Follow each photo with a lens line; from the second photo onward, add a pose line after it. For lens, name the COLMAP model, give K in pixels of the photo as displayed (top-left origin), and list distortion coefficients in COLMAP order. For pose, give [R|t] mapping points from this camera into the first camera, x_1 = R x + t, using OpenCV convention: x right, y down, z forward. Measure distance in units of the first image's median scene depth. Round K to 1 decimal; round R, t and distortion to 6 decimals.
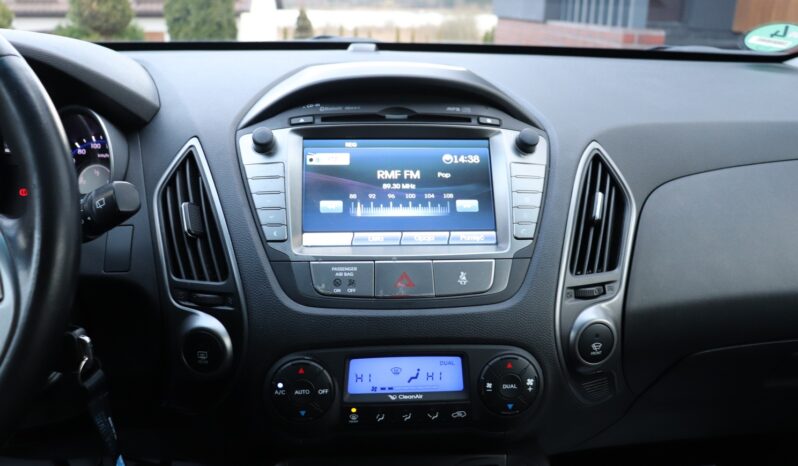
lens RADIAL K [[657.2, 0, 399.2], [0, 657.2, 234.1], [0, 0, 1]] dist [-0.158154, 0.096608]
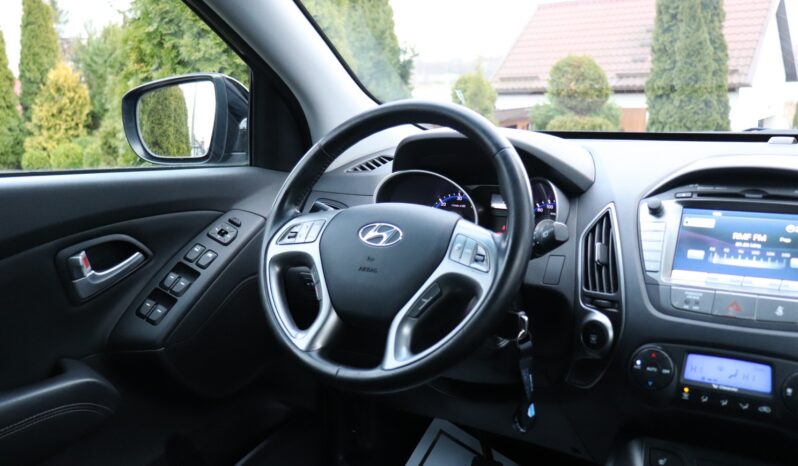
lens RADIAL K [[759.7, 0, 411.7], [0, 759.7, 231.6], [0, 0, 1]] dist [-0.057714, 0.000000]
pose [[0.802353, 0.071732, -0.592524, 0.368726], [-0.156329, 0.983351, -0.092643, 0.157575], [0.576013, 0.166961, 0.800208, -0.686288]]
